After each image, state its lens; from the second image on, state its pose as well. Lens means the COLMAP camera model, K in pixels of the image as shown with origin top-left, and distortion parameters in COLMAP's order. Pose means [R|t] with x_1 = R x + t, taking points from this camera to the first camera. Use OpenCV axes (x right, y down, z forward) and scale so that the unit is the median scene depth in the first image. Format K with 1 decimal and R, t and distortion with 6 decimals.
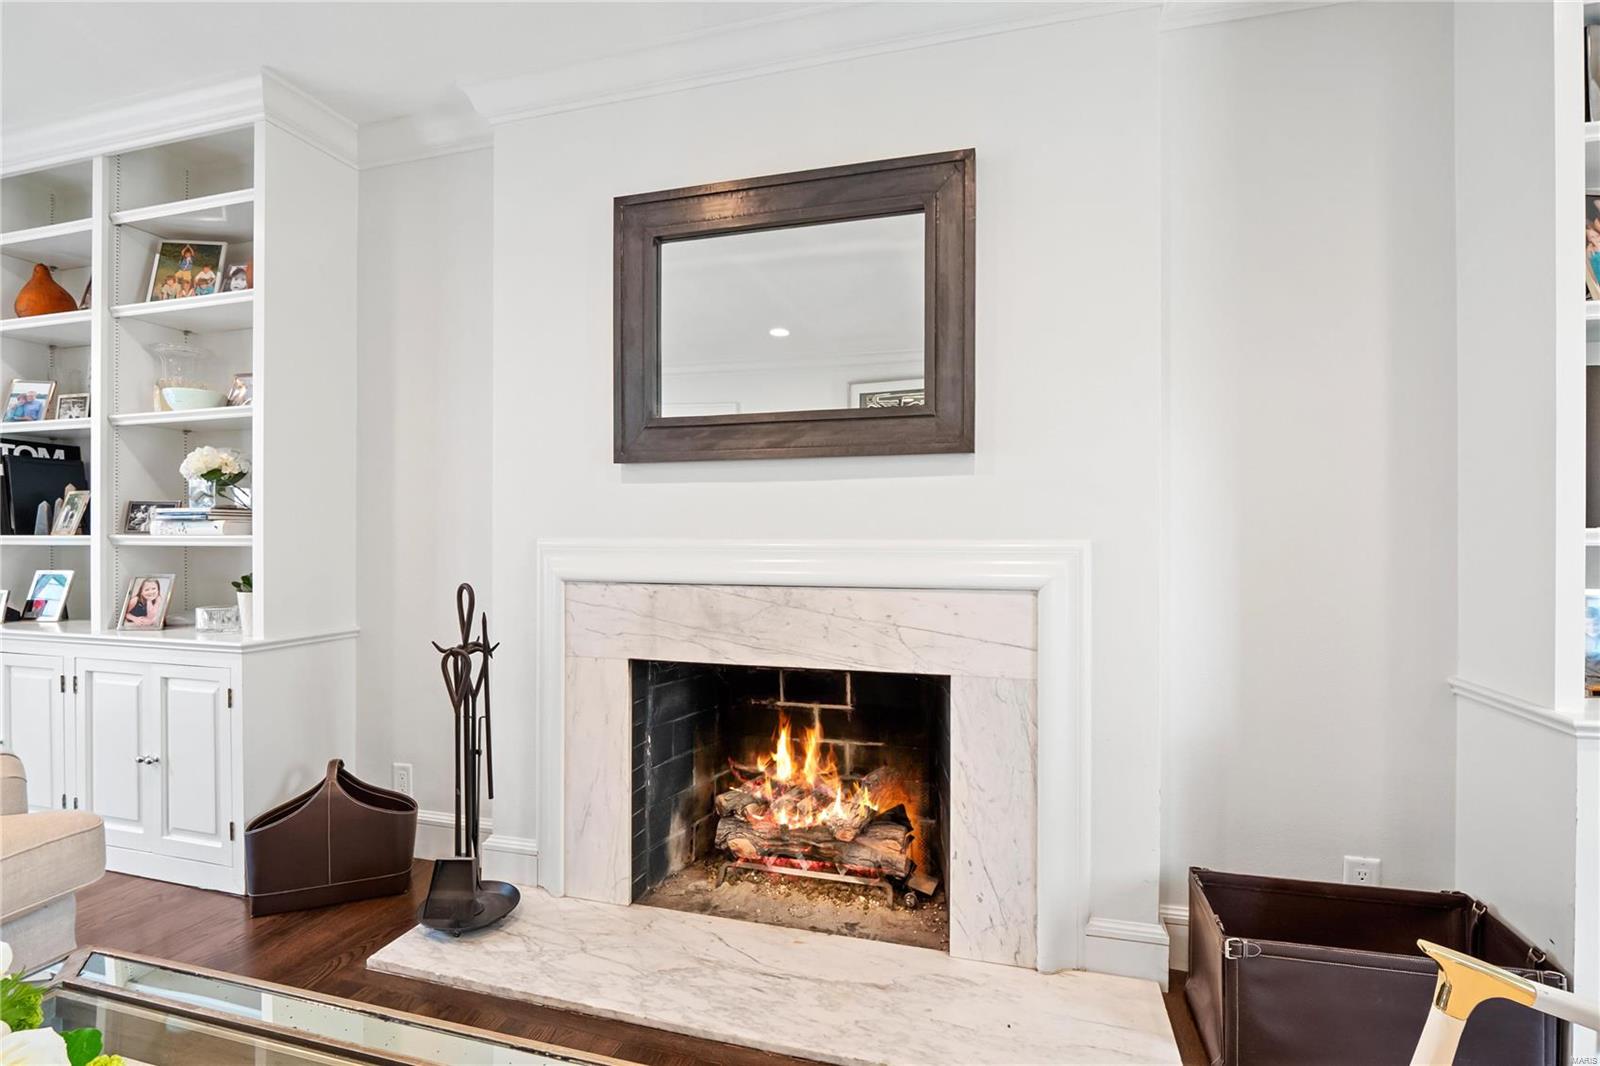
lens RADIAL K [[752.2, 0, 797.6], [0, 752.2, 536.2], [0, 0, 1]] dist [-0.017871, 0.000412]
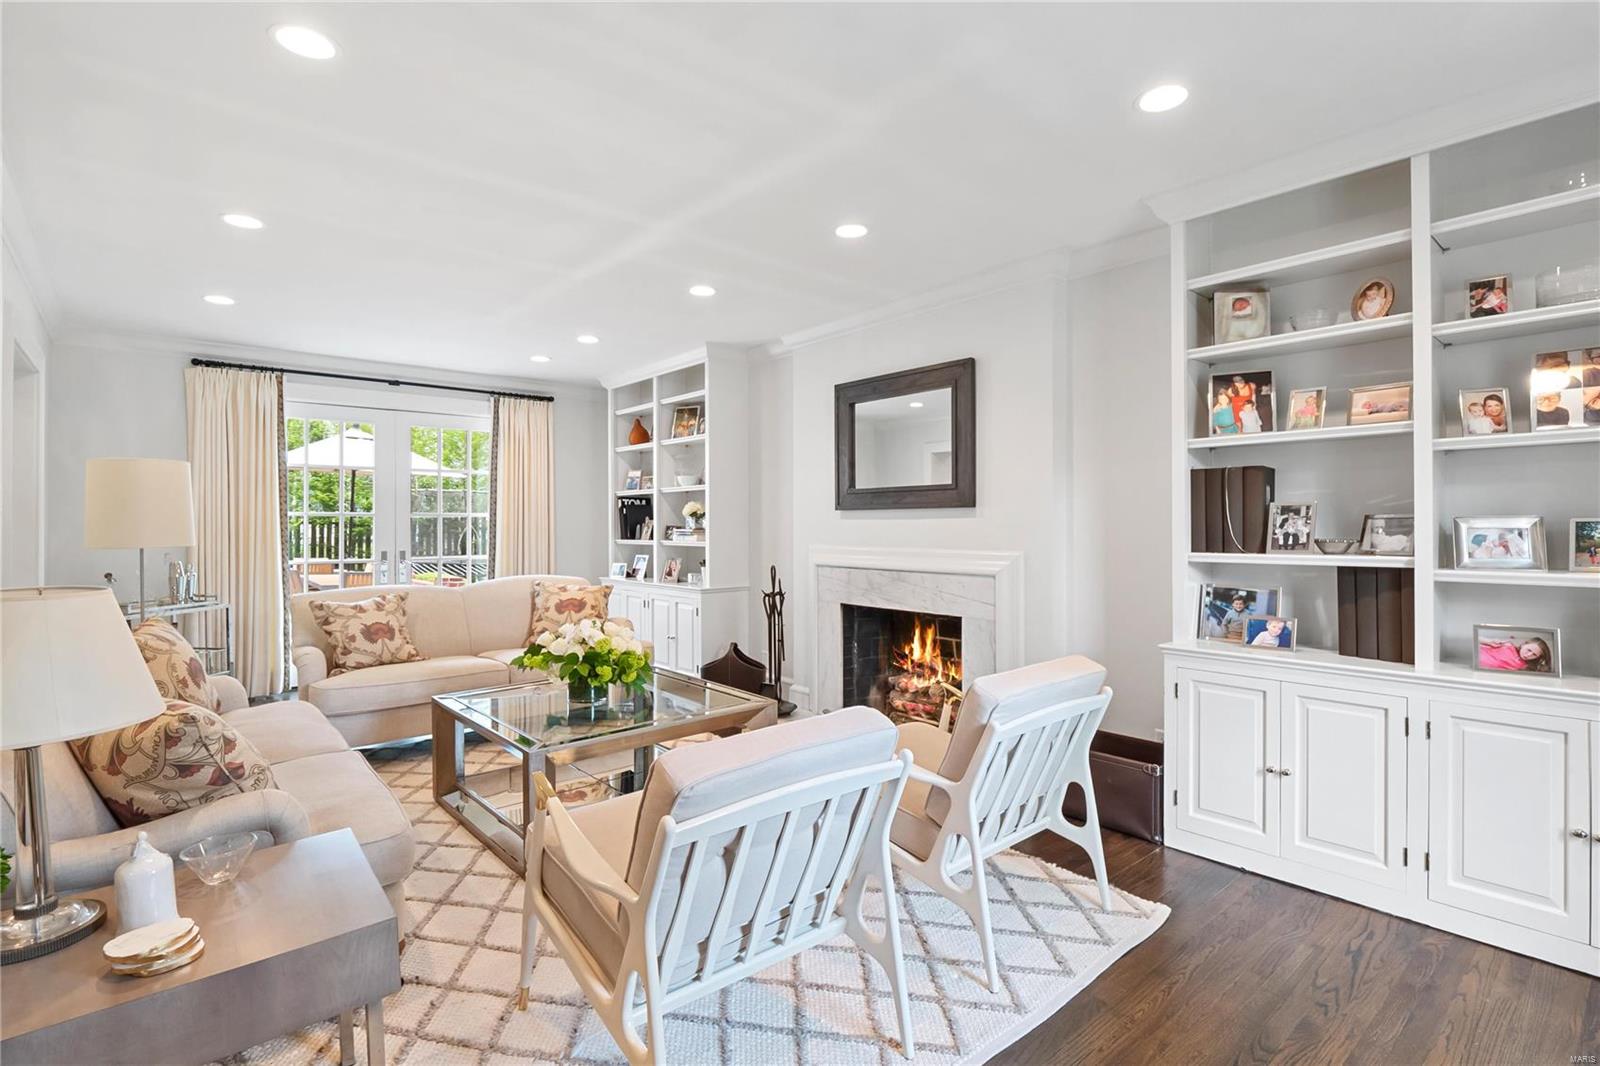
lens RADIAL K [[752.2, 0, 804.9], [0, 752.2, 532.9], [0, 0, 1]] dist [-0.017871, 0.000412]
pose [[0.836852, 0.004268, -0.547412, 0.742267], [0.000205, 0.999967, 0.008110, -0.045264], [0.547428, -0.006899, 0.836824, -0.721109]]
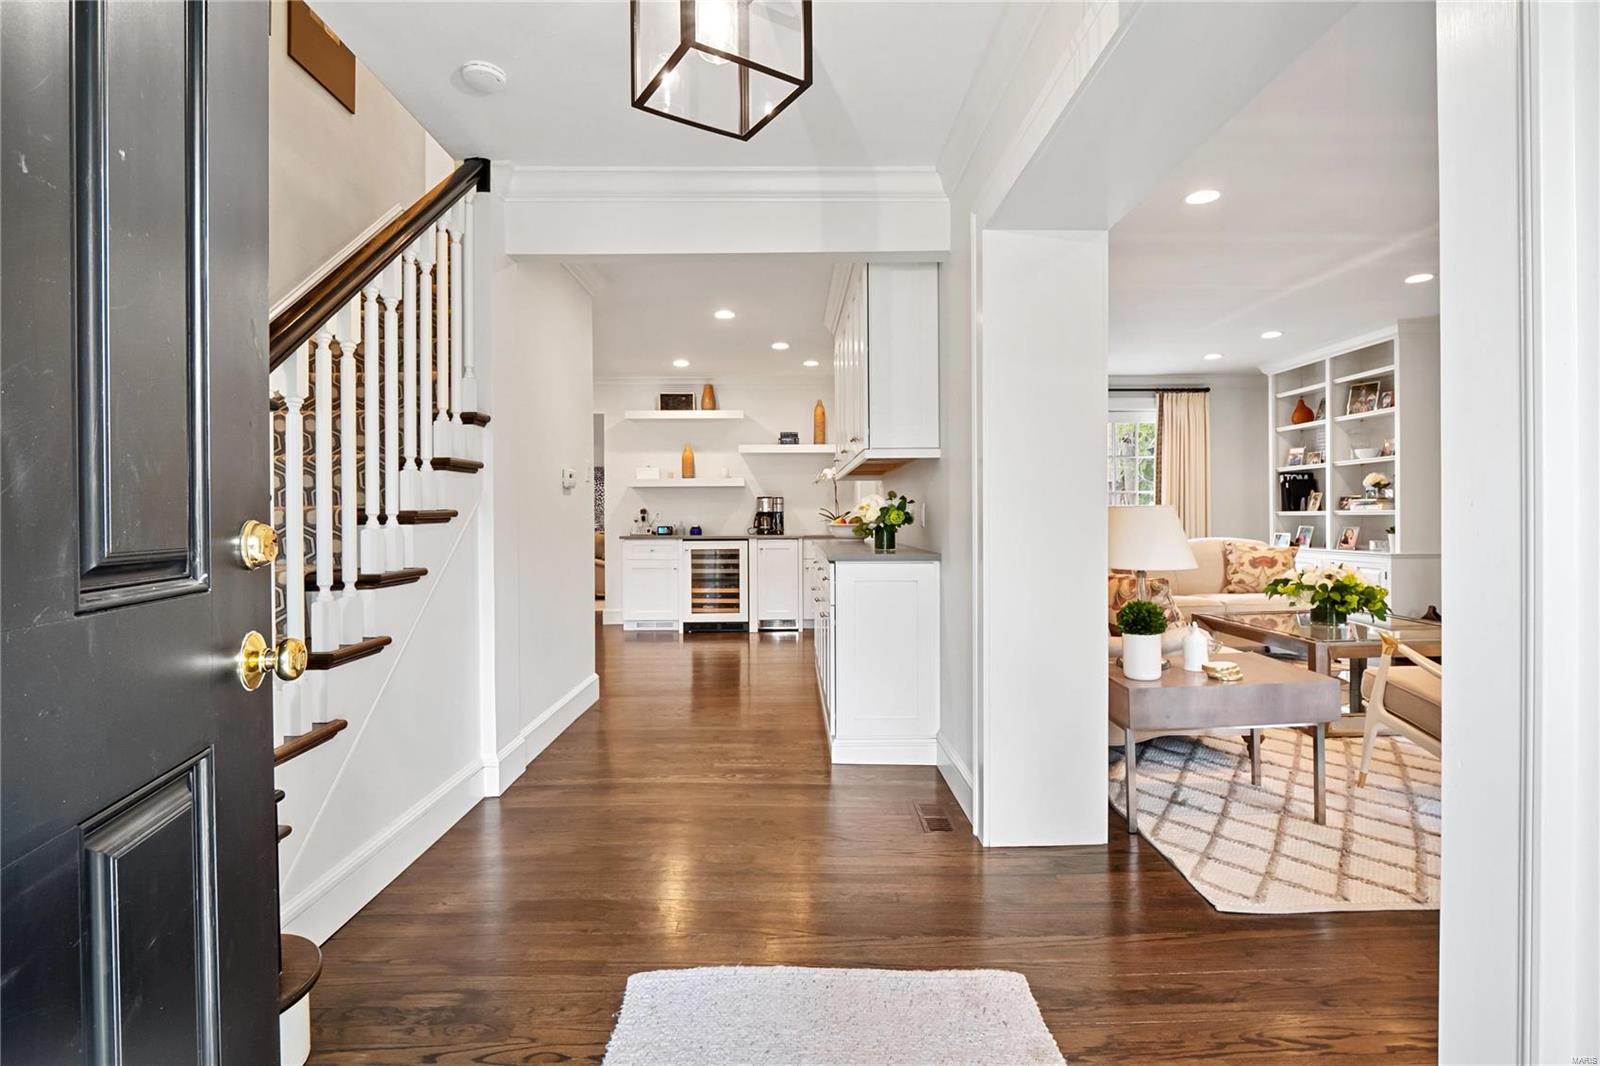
lens RADIAL K [[752.2, 0, 799.3], [0, 752.2, 522.1], [0, 0, 1]] dist [-0.017871, 0.000412]
pose [[0.286411, 0.002532, -0.958104, 0.963948], [0.003525, 0.999987, 0.003696, 0.021296], [0.958100, -0.004436, 0.286398, -1.449804]]
